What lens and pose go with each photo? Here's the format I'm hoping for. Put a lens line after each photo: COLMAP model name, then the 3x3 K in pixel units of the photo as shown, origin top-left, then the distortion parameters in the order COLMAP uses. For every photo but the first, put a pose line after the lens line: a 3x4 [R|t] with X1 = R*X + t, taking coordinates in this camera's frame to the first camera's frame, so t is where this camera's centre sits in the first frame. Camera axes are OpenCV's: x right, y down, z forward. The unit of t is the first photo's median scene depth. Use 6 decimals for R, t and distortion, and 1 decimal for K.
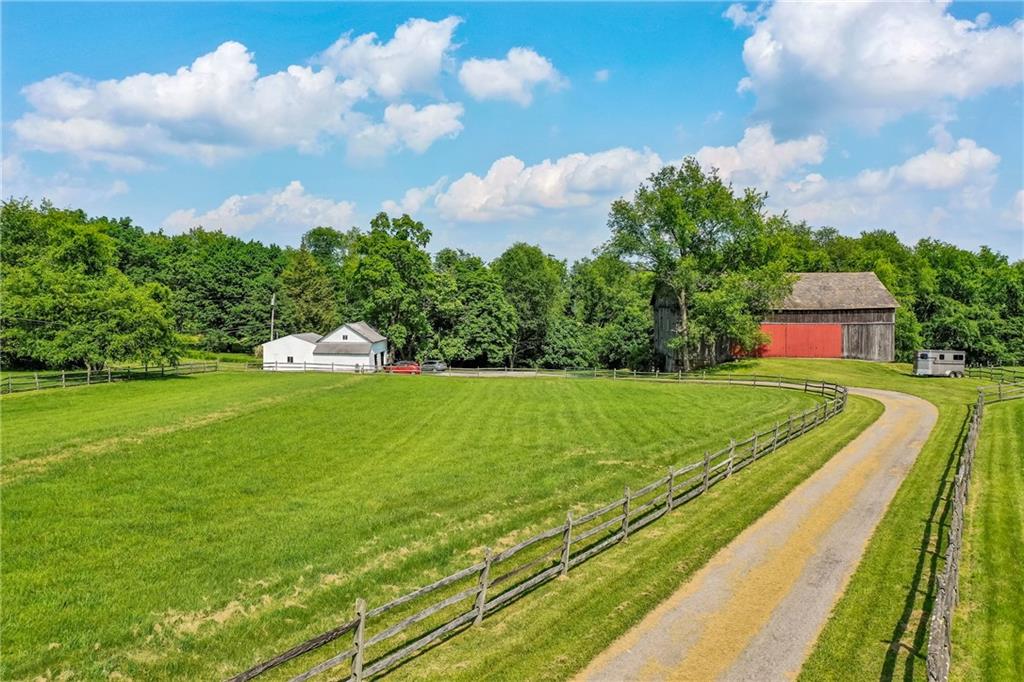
lens RADIAL K [[799.9, 0, 512.0], [0, 799.9, 341.0], [0, 0, 1]] dist [-0.006403, -0.001362]
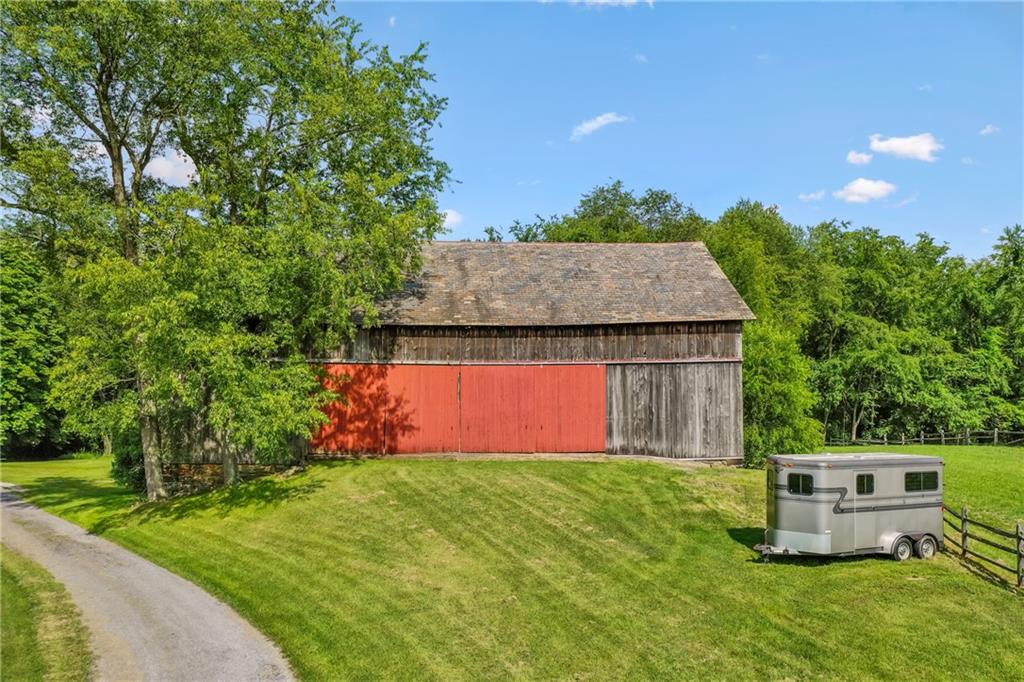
lens RADIAL K [[799.9, 0, 512.0], [0, 799.9, 341.0], [0, 0, 1]] dist [-0.006403, -0.001362]
pose [[0.996247, -0.003391, 0.086490, 0.249676], [0.007769, 0.998702, -0.050333, -0.009655], [-0.086207, 0.050816, 0.994980, 0.465524]]
